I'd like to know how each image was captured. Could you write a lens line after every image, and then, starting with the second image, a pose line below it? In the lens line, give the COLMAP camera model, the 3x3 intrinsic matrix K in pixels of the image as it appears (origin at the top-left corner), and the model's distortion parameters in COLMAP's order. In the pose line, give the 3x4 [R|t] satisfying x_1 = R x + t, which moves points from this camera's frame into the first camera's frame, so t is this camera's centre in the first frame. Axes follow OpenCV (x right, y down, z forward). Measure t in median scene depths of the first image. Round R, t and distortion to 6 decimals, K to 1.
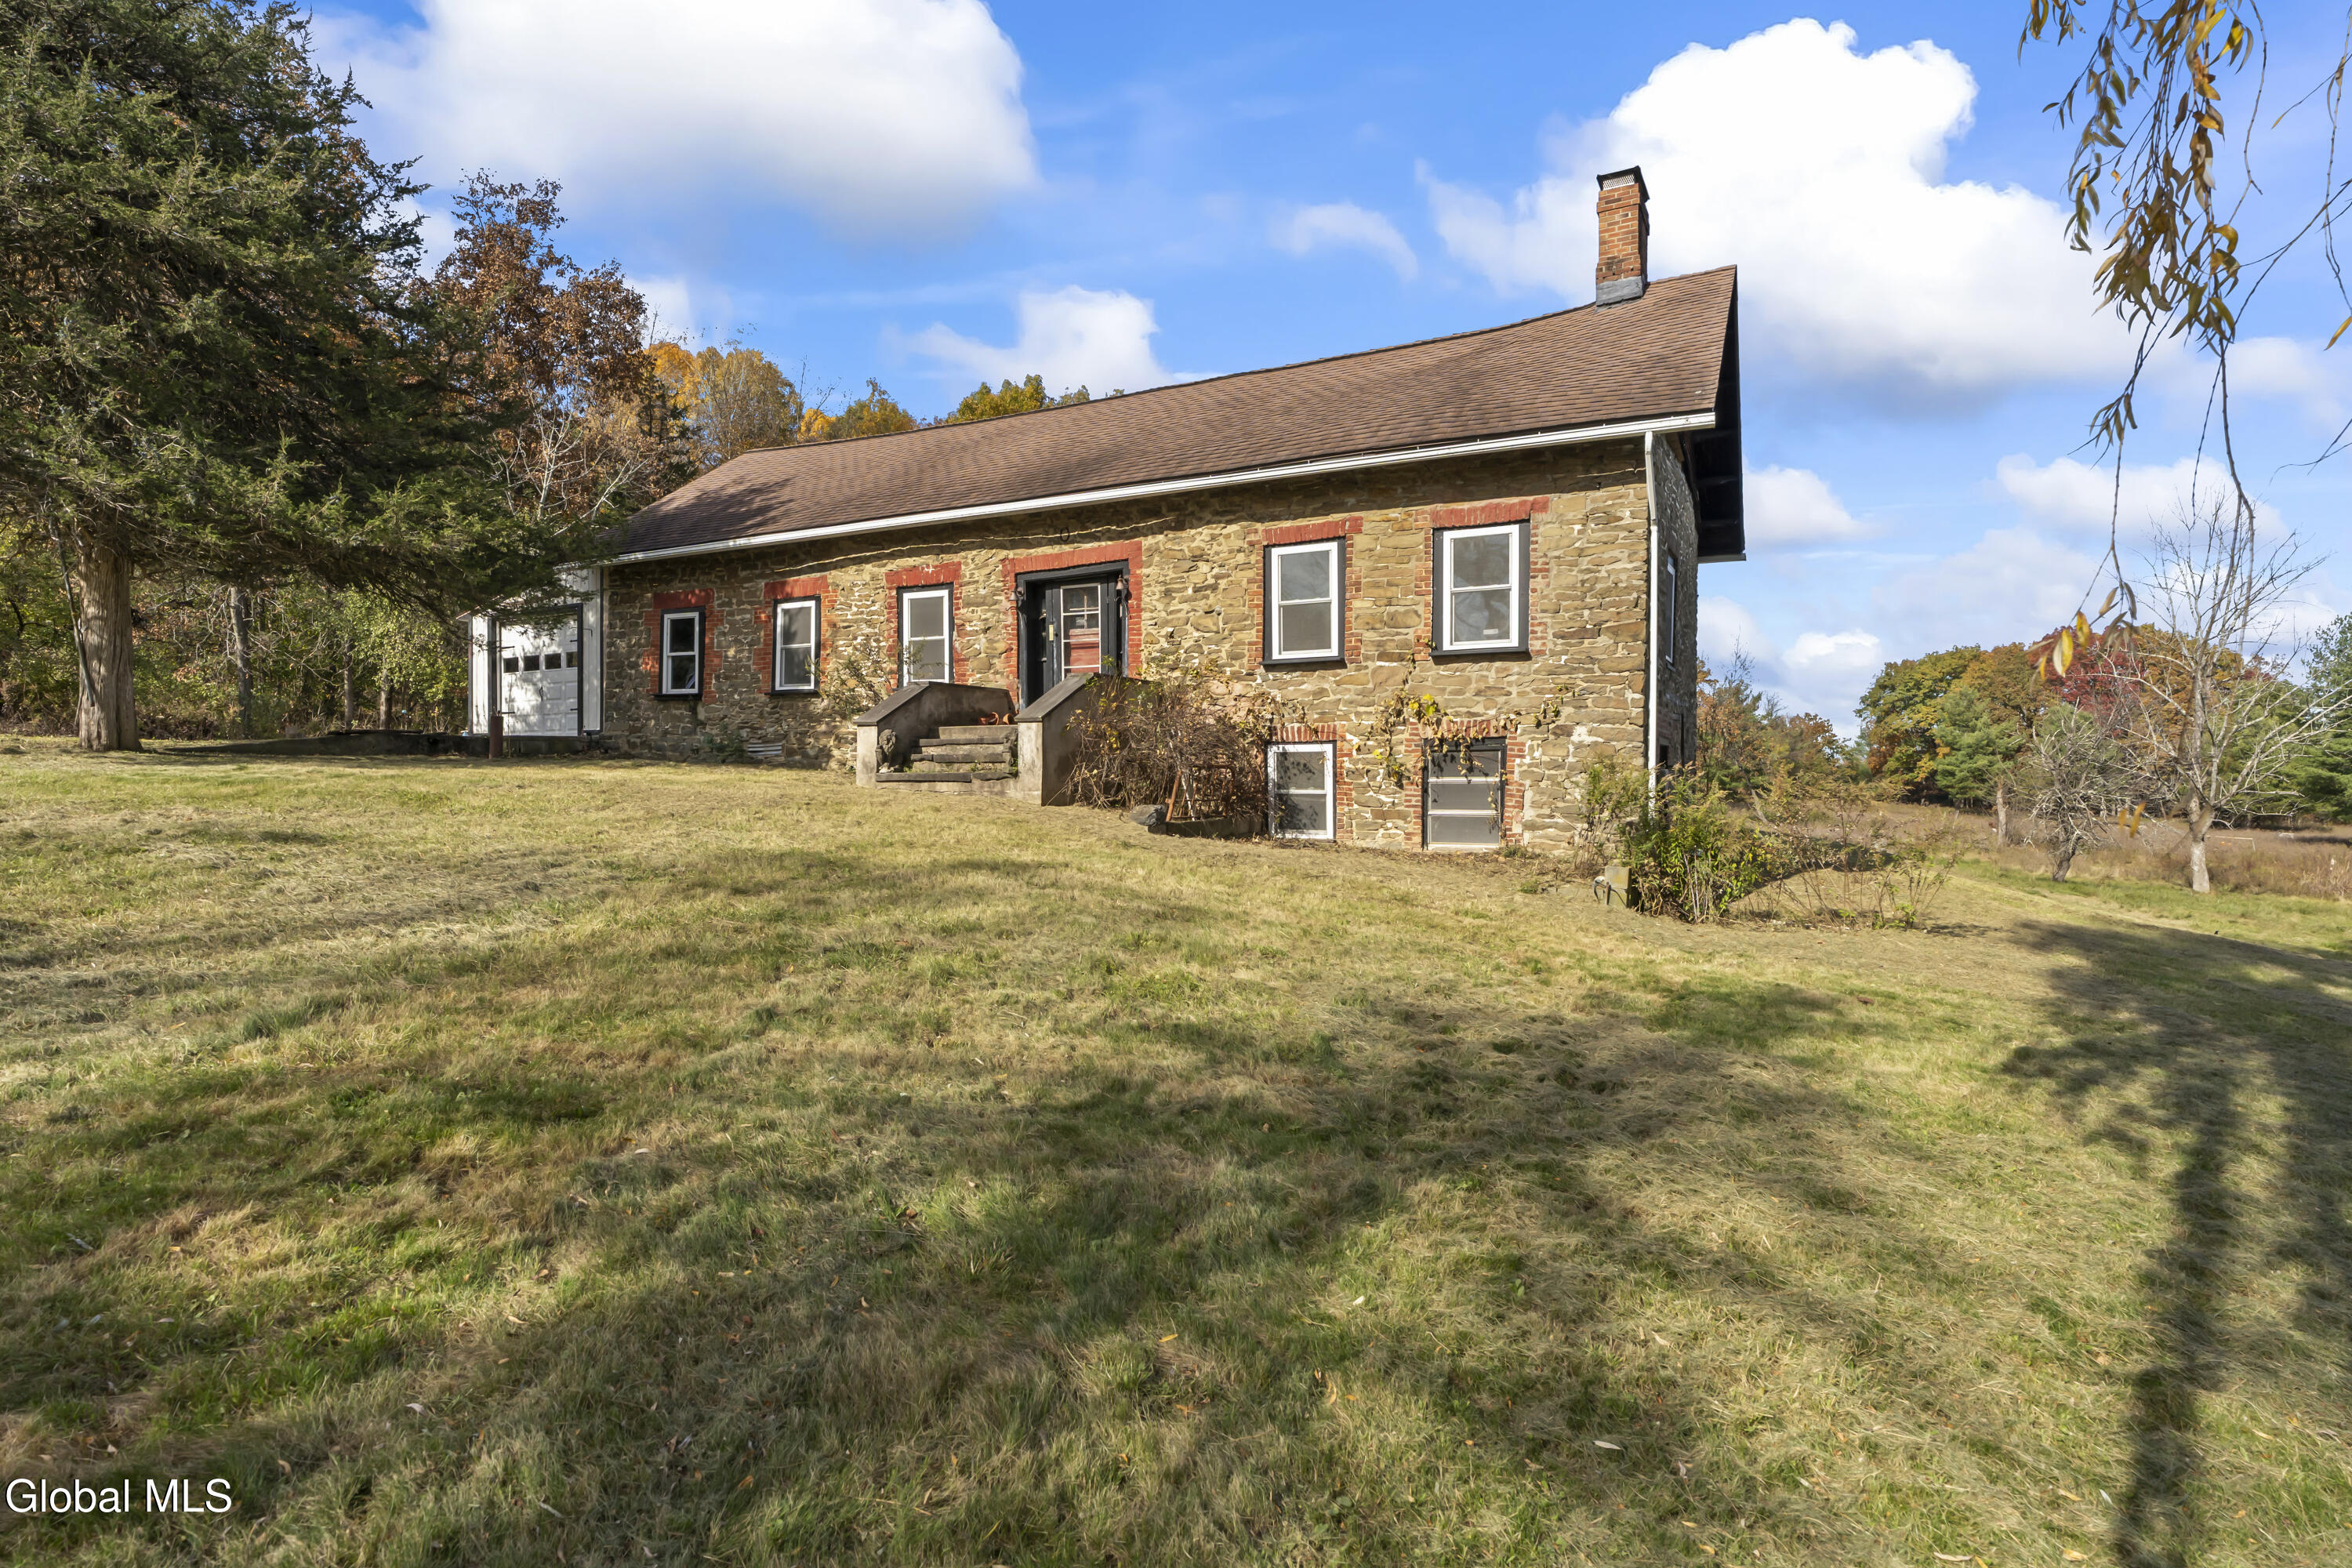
lens RADIAL K [[1199.2, 0, 1175.3], [0, 1199.2, 792.8], [0, 0, 1]] dist [0.000730, 0.001286]
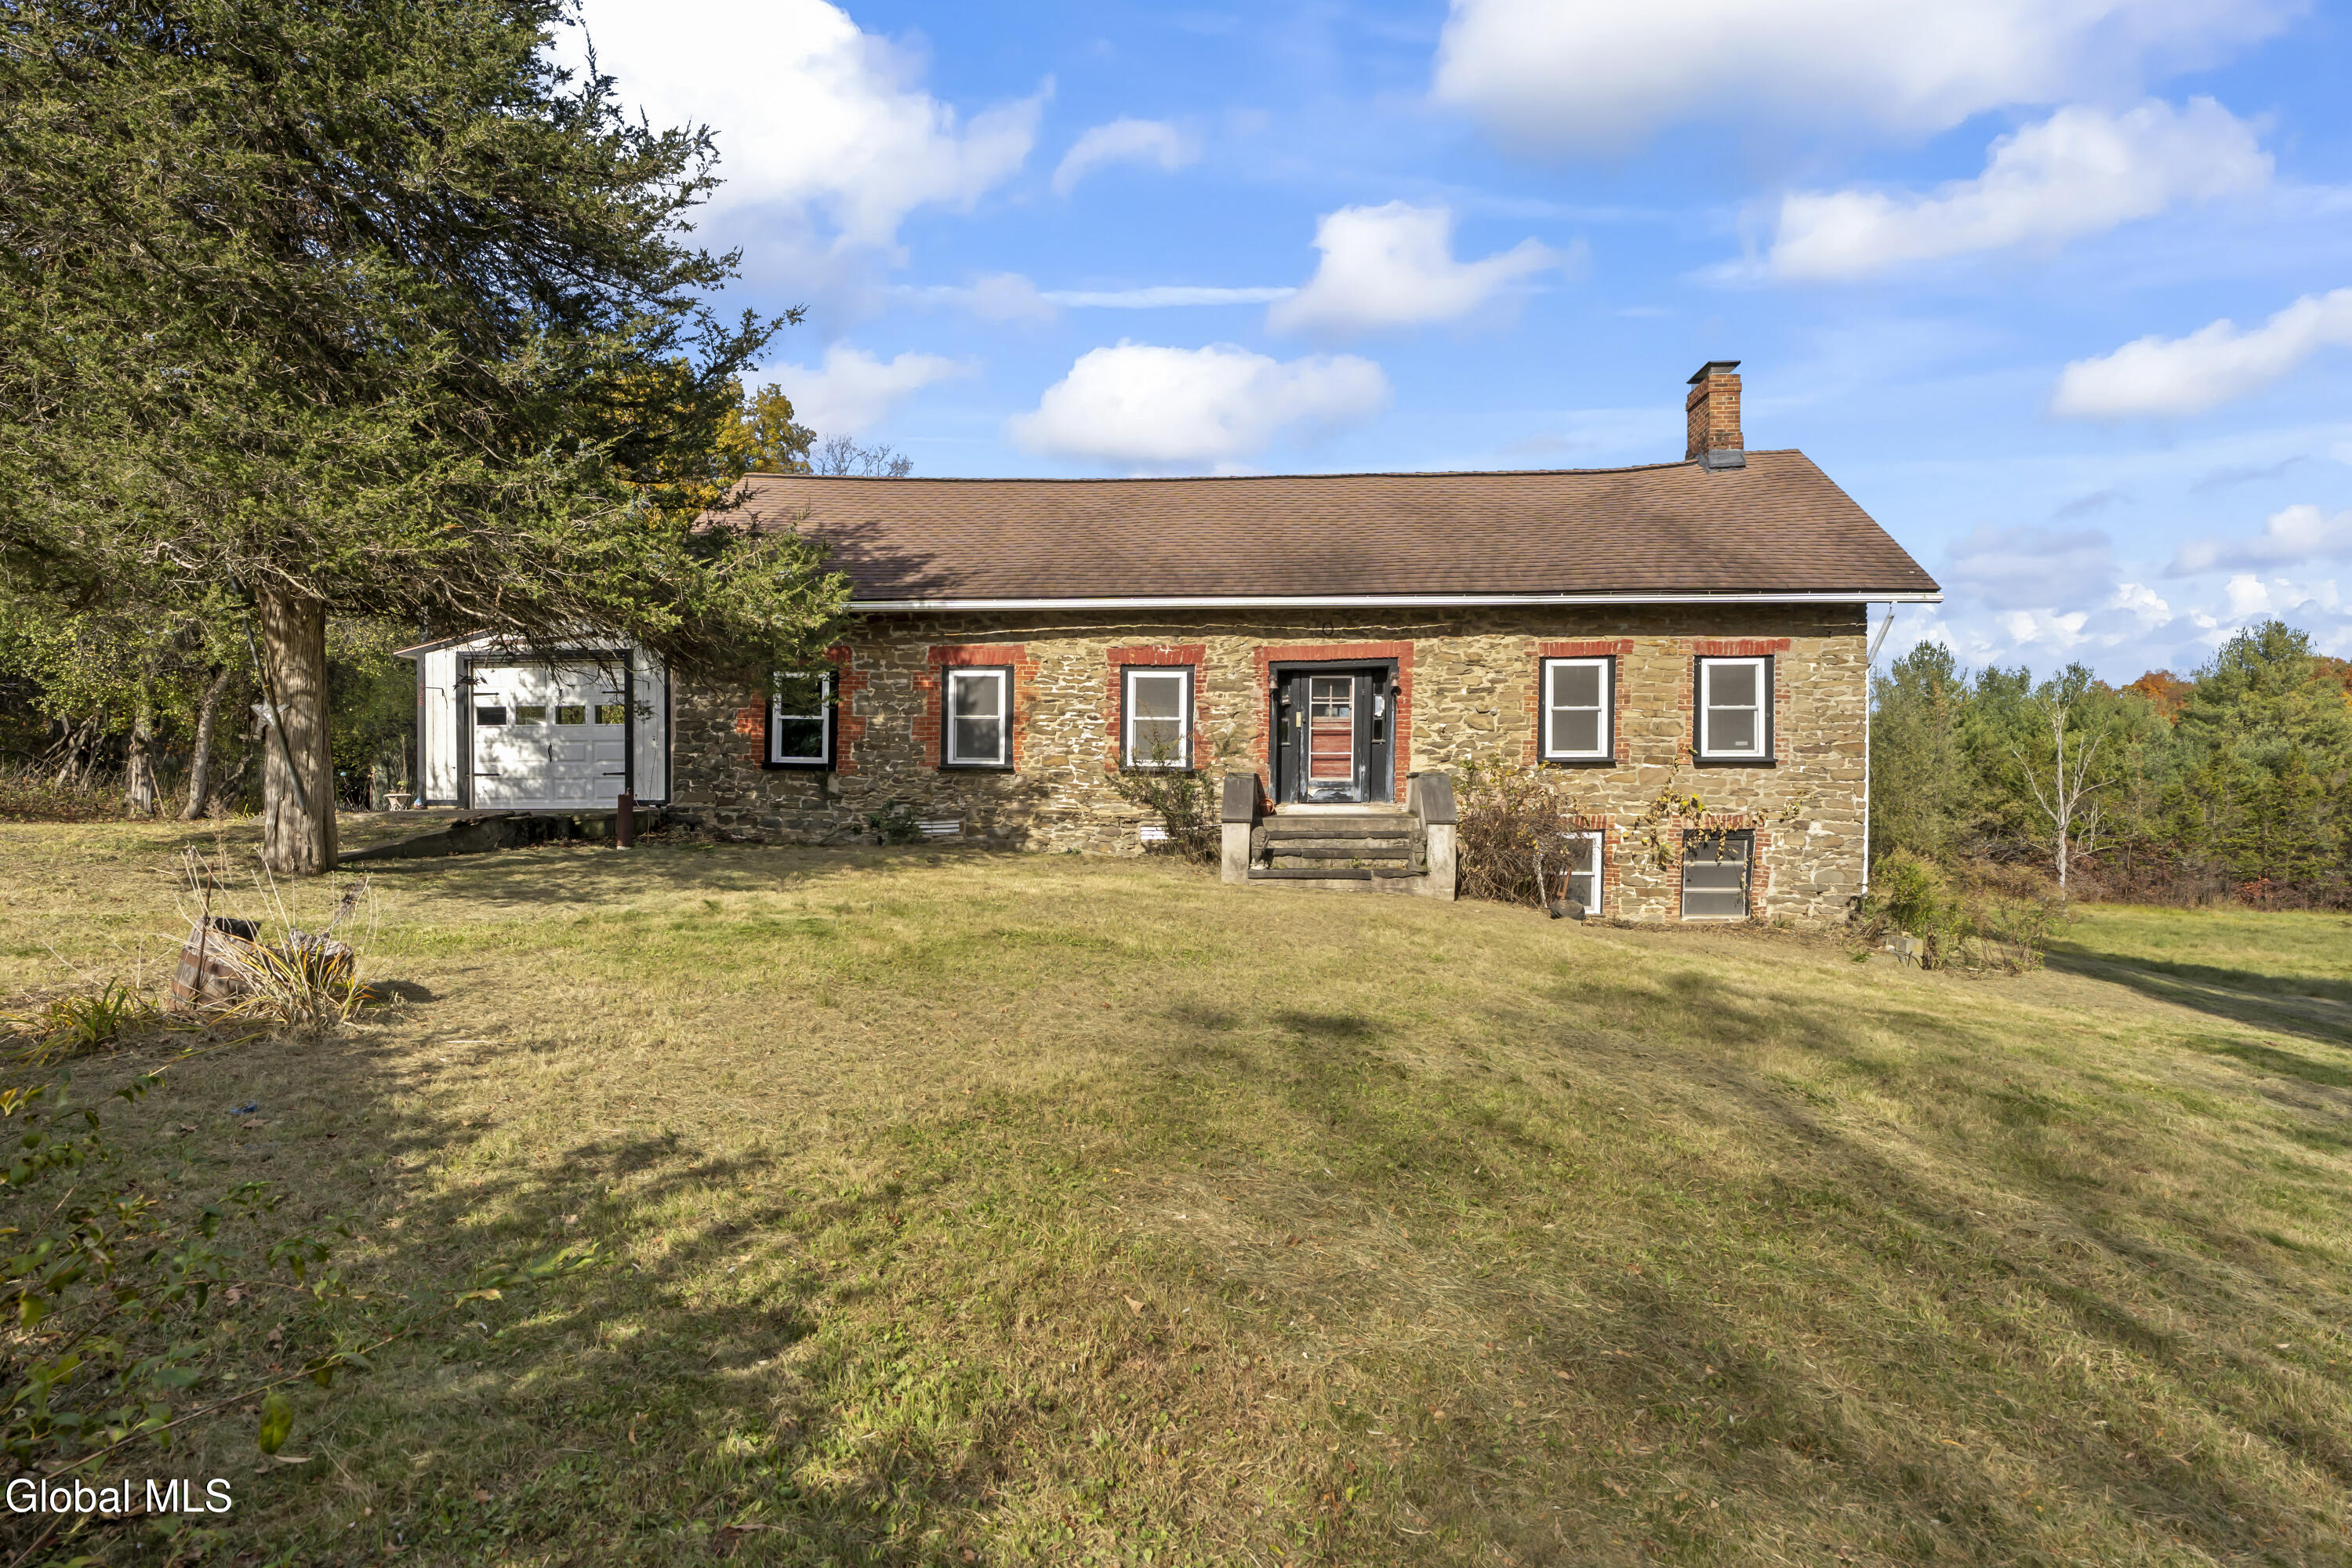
lens RADIAL K [[1199.2, 0, 1167.3], [0, 1199.2, 777.4], [0, 0, 1]] dist [0.000730, 0.001286]
pose [[0.909940, -0.001293, 0.414737, -0.686044], [0.005372, 0.999948, -0.008669, -0.080543], [-0.414704, 0.010116, 0.909900, 0.109767]]
